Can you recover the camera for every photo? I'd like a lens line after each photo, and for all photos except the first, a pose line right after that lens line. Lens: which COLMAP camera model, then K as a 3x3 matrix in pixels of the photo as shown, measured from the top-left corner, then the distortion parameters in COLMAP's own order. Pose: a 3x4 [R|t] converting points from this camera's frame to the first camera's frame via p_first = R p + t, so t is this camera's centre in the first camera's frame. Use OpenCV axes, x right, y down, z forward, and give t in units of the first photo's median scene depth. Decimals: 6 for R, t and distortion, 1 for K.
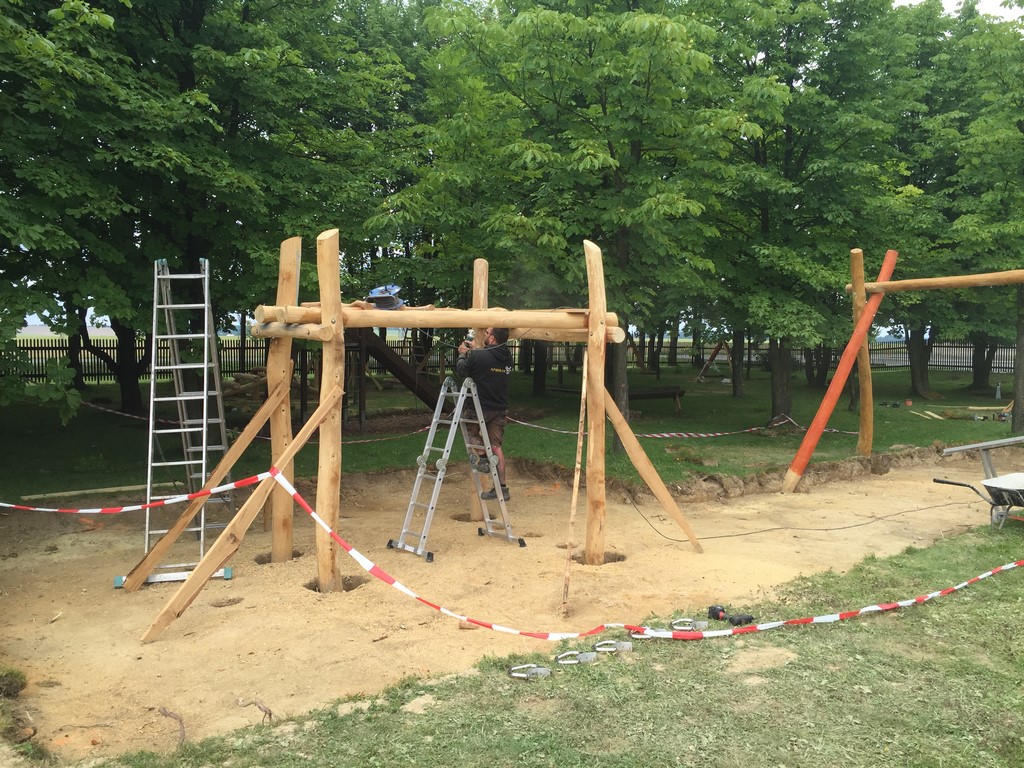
lens RADIAL K [[865.8, 0, 511.8], [0, 865.8, 373.9], [0, 0, 1]] dist [0.042558, 0.002021]
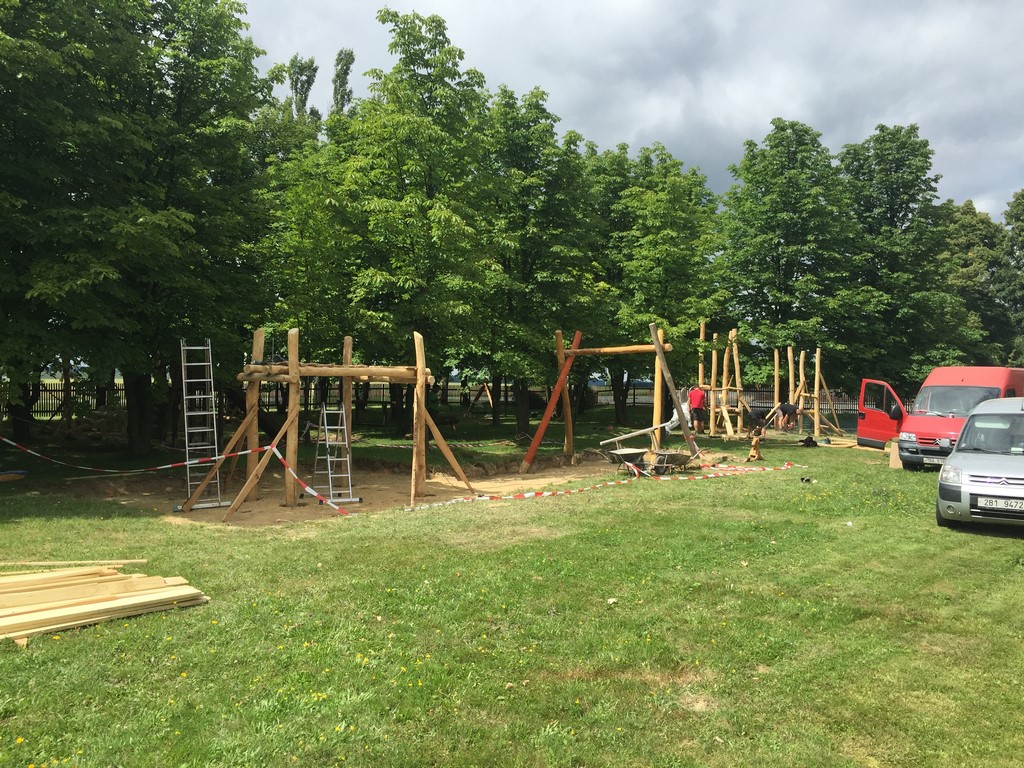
lens RADIAL K [[865.8, 0, 511.6], [0, 865.8, 381.8], [0, 0, 1]] dist [0.042558, 0.002021]
pose [[0.964166, 0.001024, 0.265299, -0.183438], [0.010167, 0.999115, -0.040806, 0.033792], [-0.265106, 0.042041, 0.963302, -0.767349]]
